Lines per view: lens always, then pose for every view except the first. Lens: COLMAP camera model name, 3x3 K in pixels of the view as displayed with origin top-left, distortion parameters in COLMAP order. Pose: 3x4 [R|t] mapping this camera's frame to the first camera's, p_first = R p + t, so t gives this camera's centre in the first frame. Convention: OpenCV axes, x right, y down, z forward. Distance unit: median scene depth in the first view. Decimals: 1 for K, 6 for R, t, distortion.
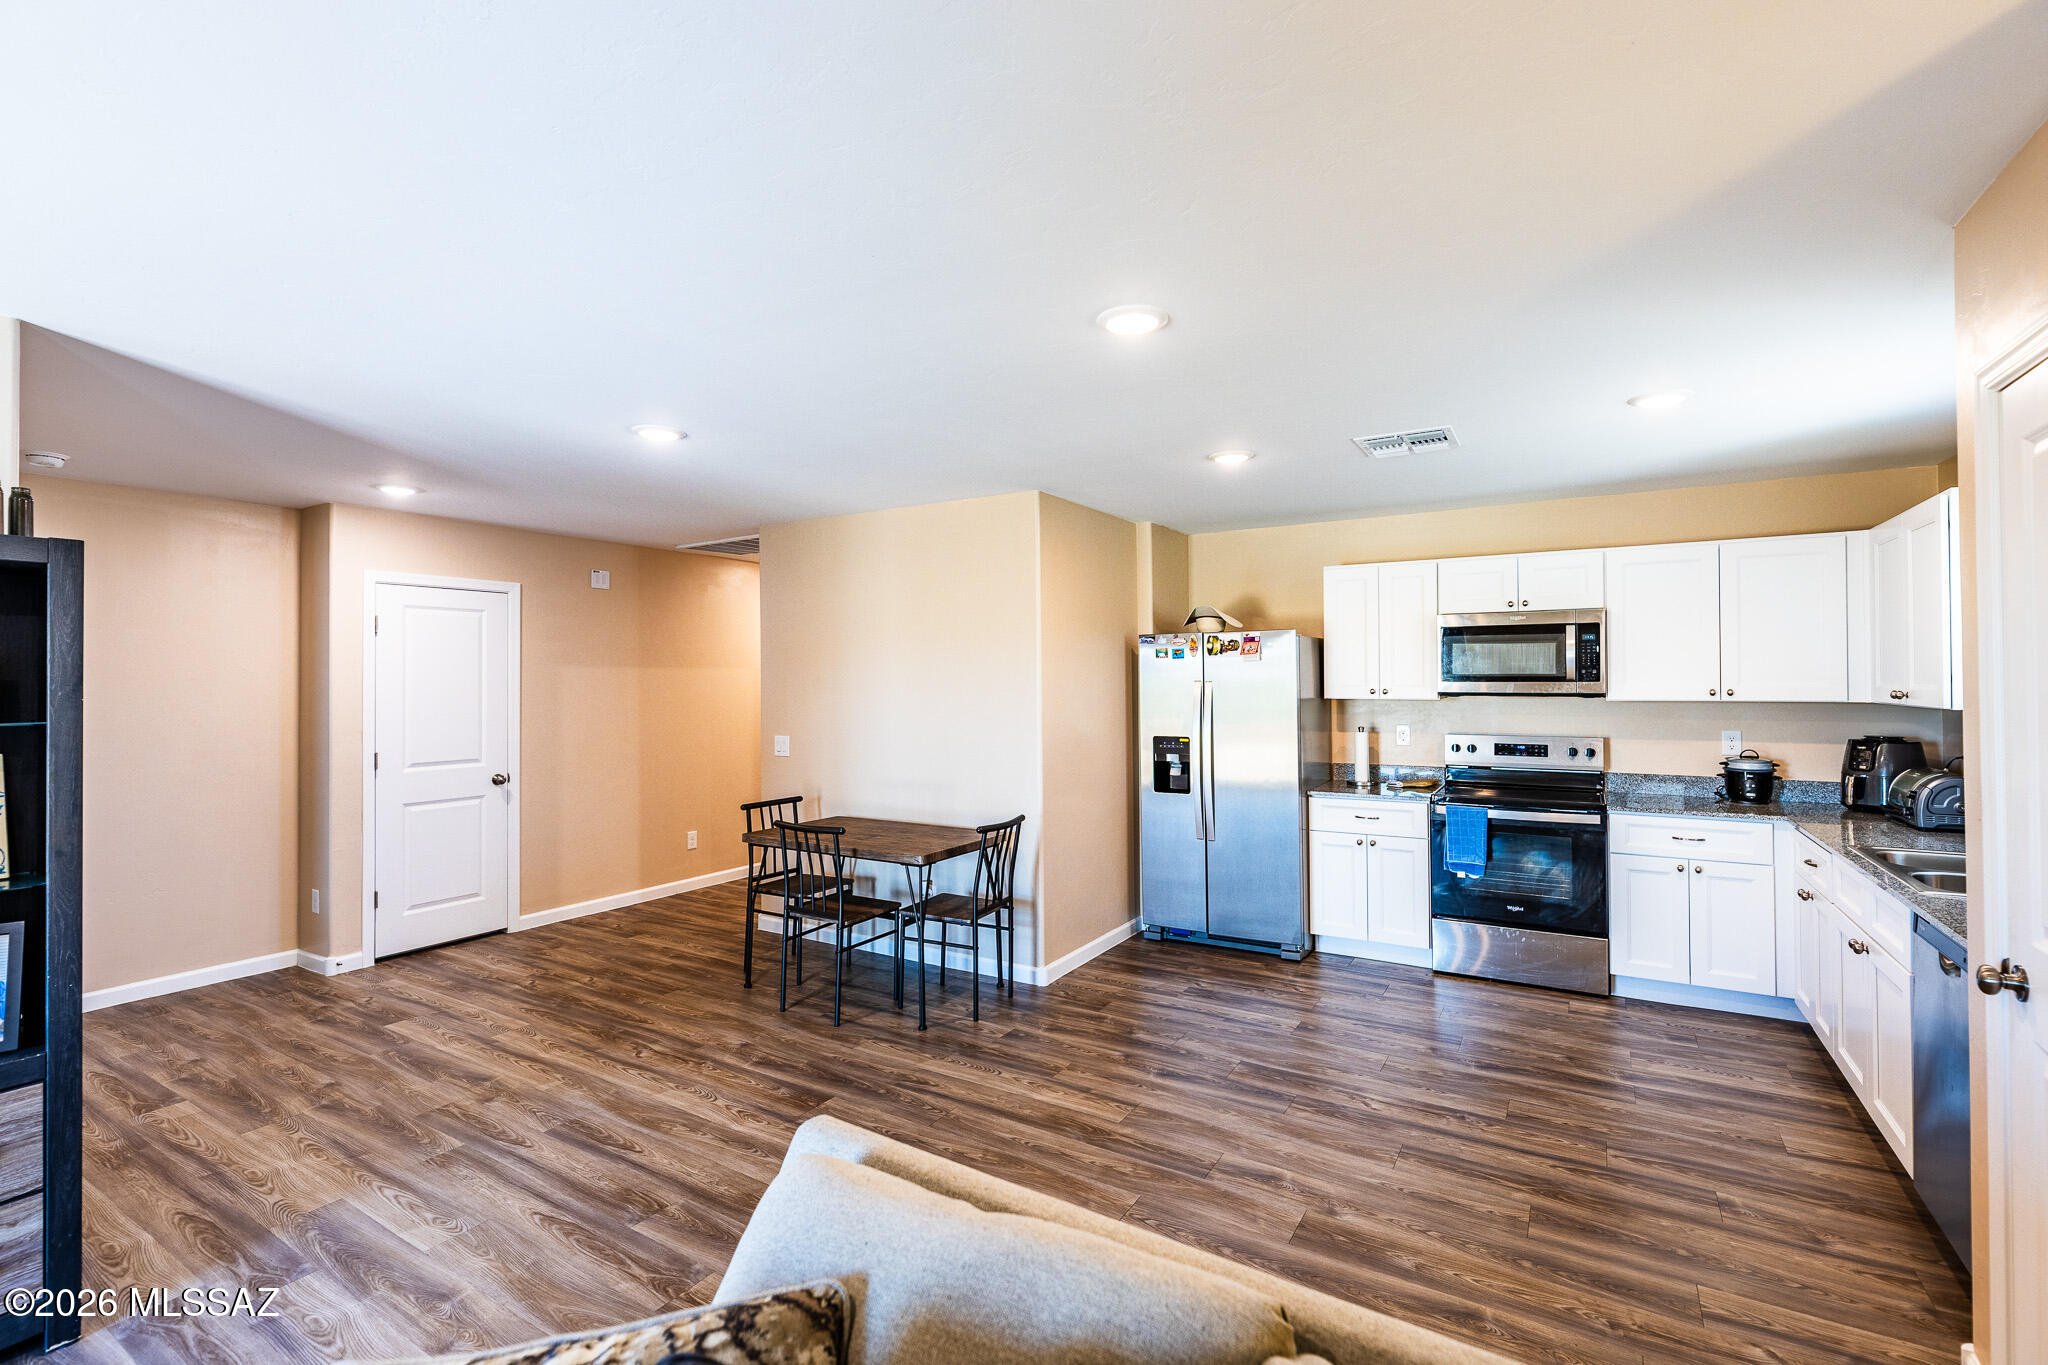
lens RADIAL K [[923.9, 0, 1023.8], [0, 923.9, 676.6], [0, 0, 1]] dist [-0.001620, -0.001173]
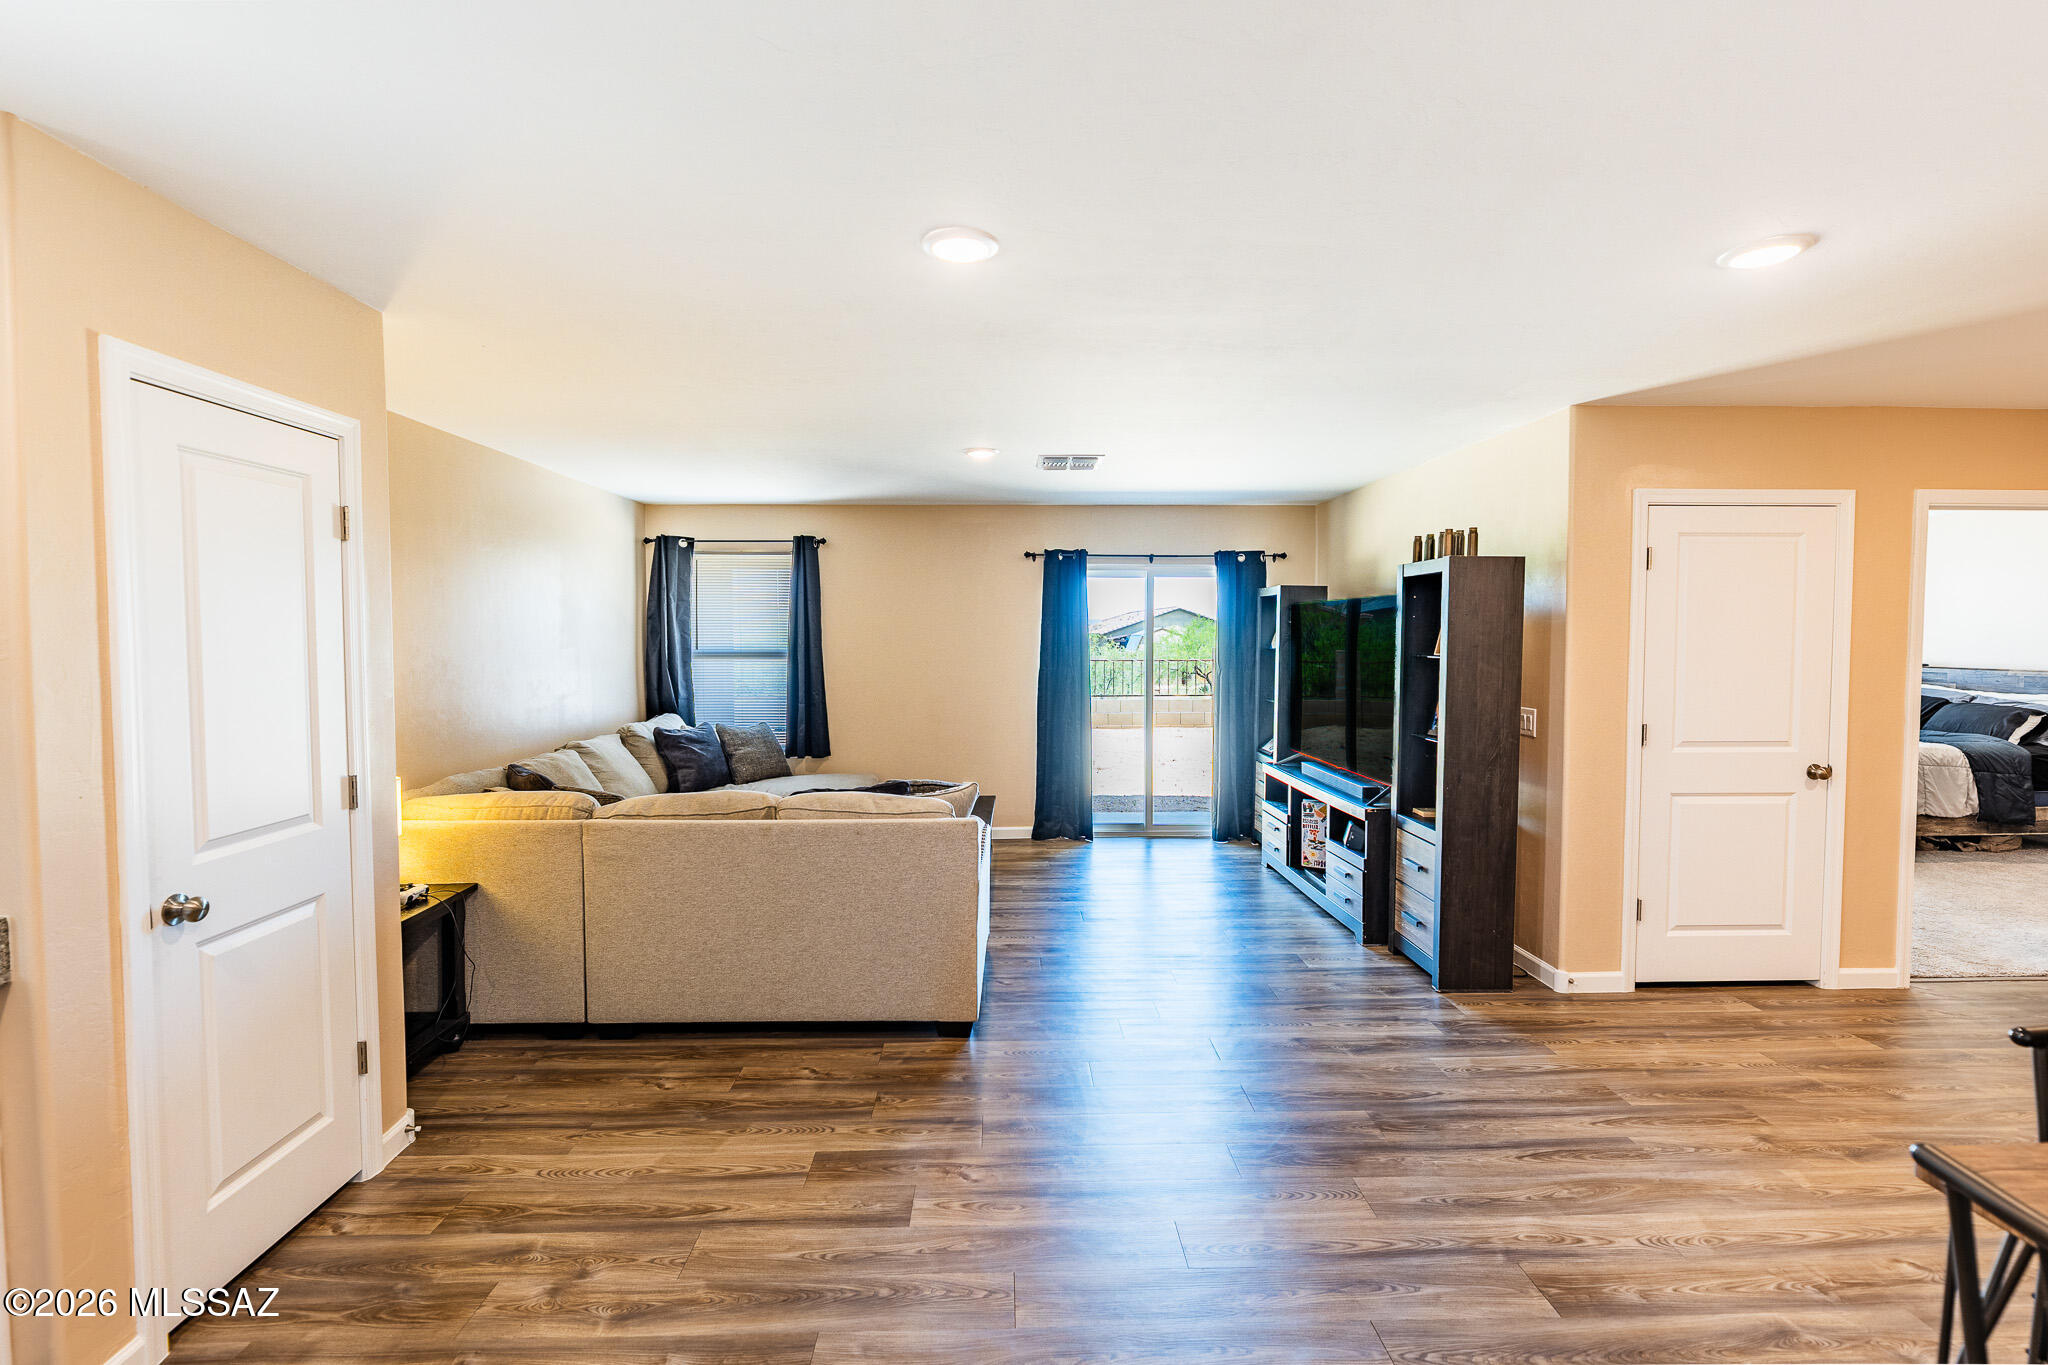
lens RADIAL K [[923.9, 0, 1016.6], [0, 923.9, 663.4], [0, 0, 1]] dist [-0.001620, -0.001173]
pose [[-0.838604, 0.025394, -0.544150, 0.327763], [0.008427, 0.999398, 0.033652, -0.002302], [0.544677, 0.023635, -0.838313, 1.016582]]
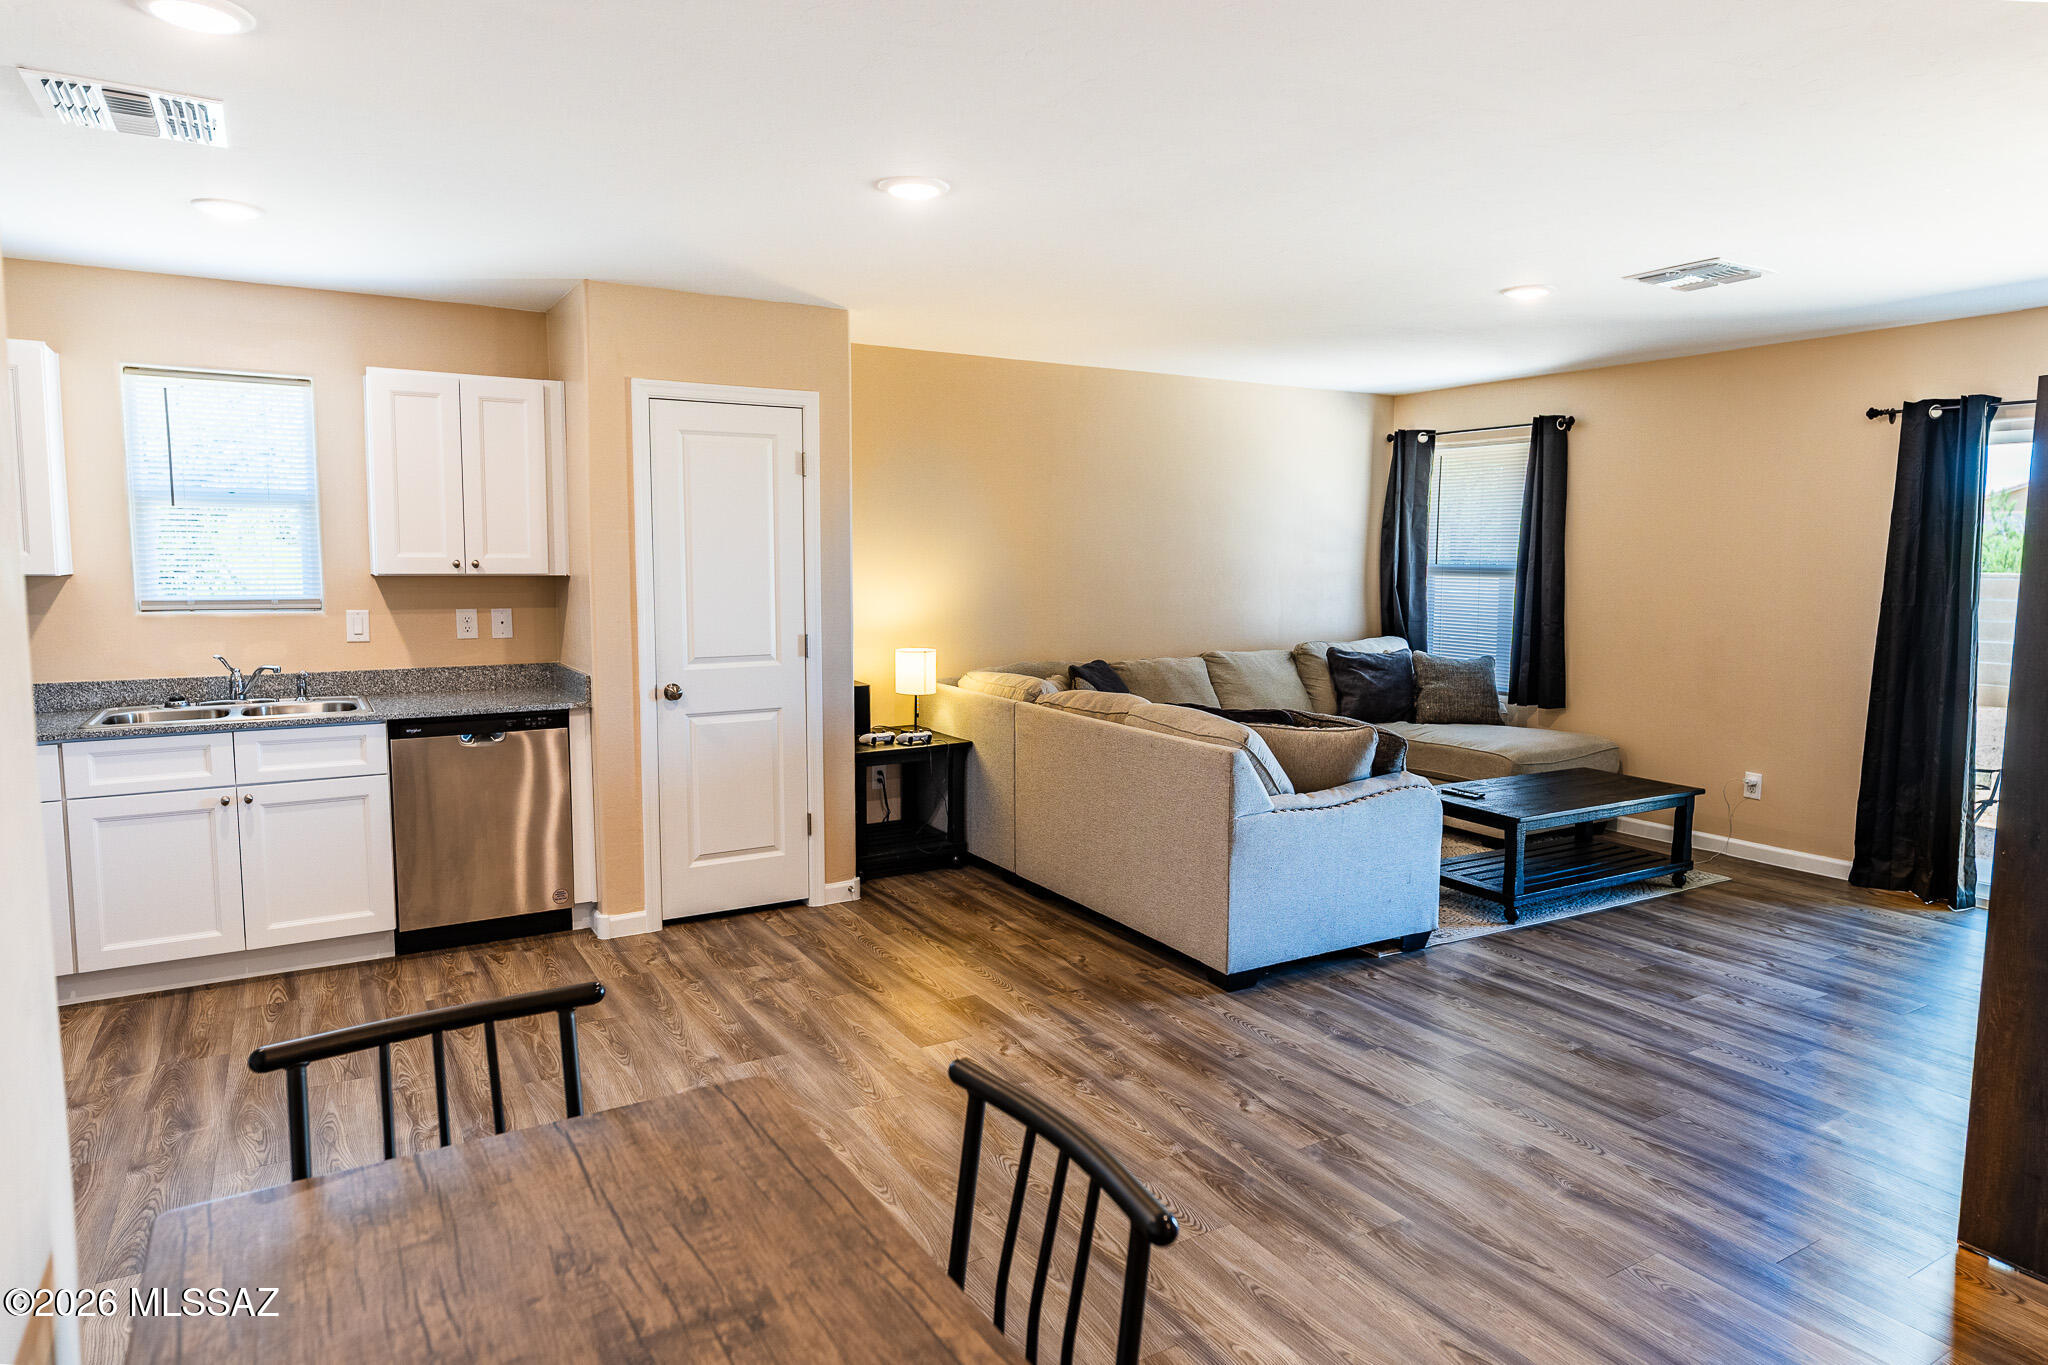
lens RADIAL K [[1210.3, 0, 1024.8], [0, 1210.3, 665.6], [0, 0, 1]] dist [-0.007715, 0.005807]
pose [[-0.886792, -0.041790, 0.460276, -0.353970], [0.000147, 0.995878, 0.090702, 0.010325], [-0.462169, 0.080501, -0.883131, 1.216884]]
